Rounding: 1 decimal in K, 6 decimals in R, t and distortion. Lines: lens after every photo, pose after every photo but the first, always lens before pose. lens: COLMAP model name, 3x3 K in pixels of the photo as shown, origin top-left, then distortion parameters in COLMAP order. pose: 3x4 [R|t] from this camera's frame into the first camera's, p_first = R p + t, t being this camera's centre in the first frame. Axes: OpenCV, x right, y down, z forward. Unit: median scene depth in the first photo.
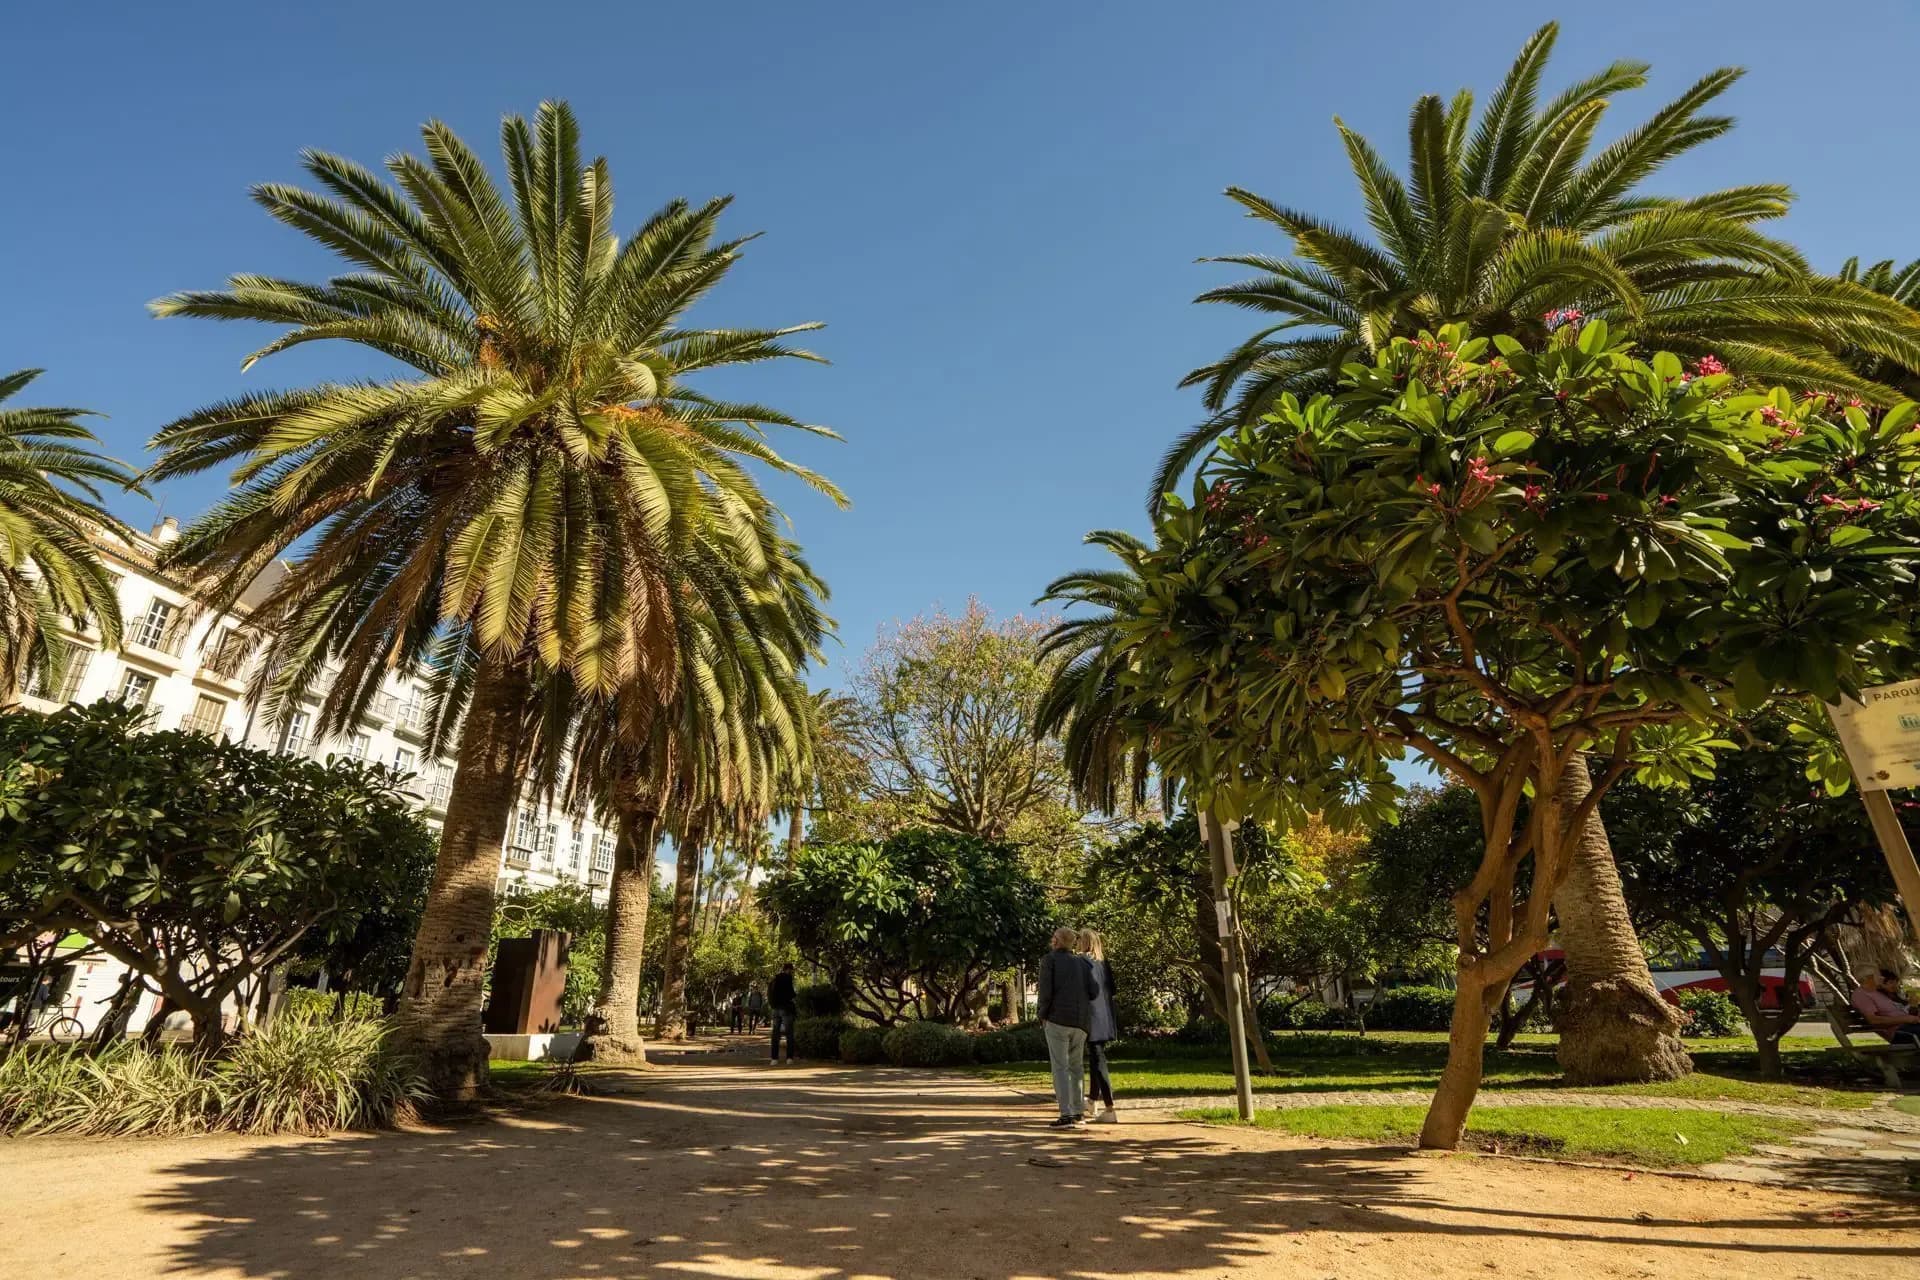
lens RADIAL K [[1009.7, 0, 960.0], [0, 1009.7, 640.0], [0, 0, 1]] dist [-0.033313, 0.000491]
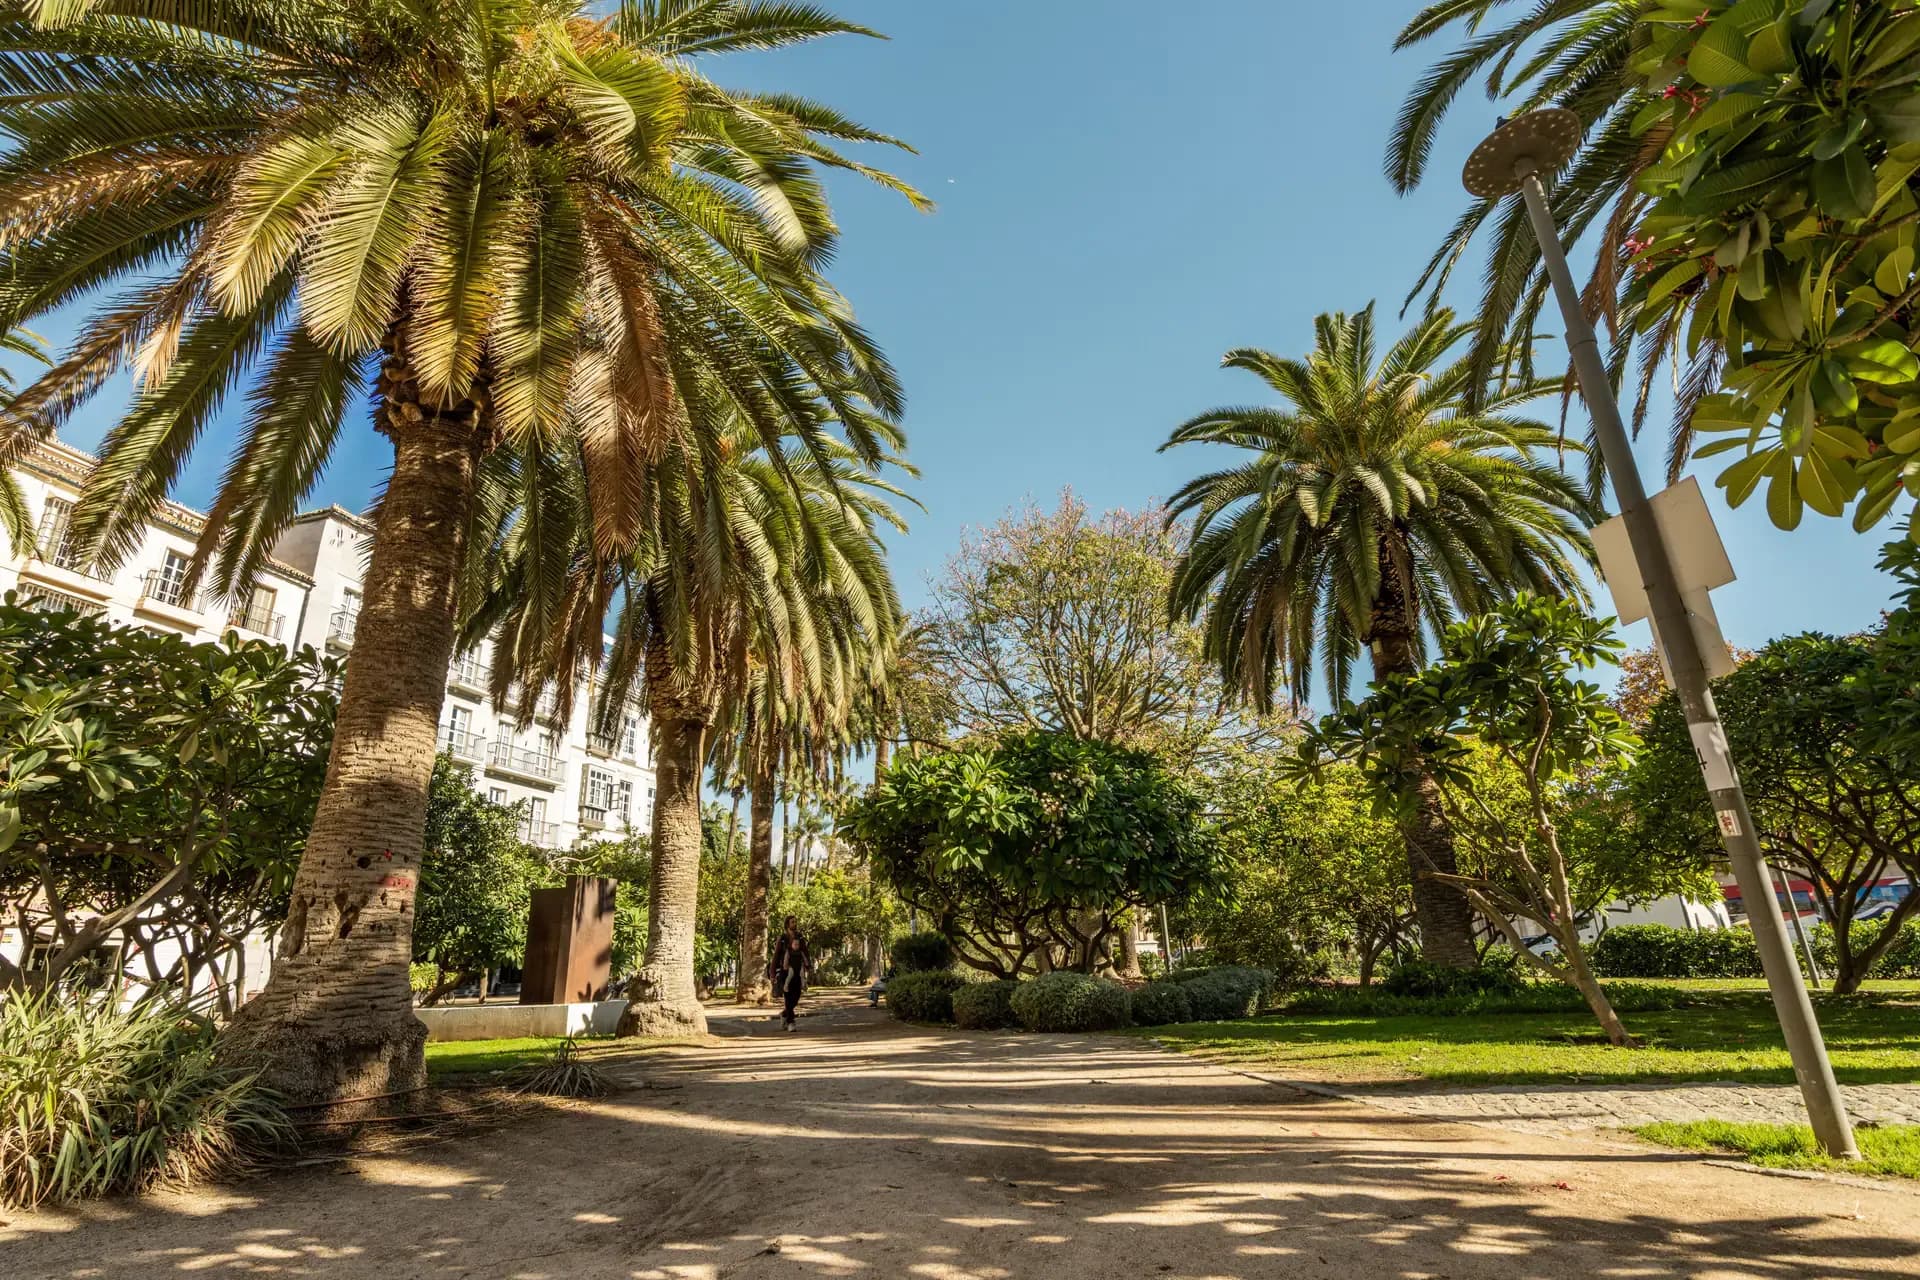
lens RADIAL K [[1050.3, 0, 960.0], [0, 1050.3, 640.0], [0, 0, 1]] dist [0.002637, -0.016879]
pose [[0.995416, -0.054906, -0.078311, -0.034700], [0.059077, 0.996900, 0.051970, 0.076736], [0.075215, -0.056358, 0.995573, 0.196962]]
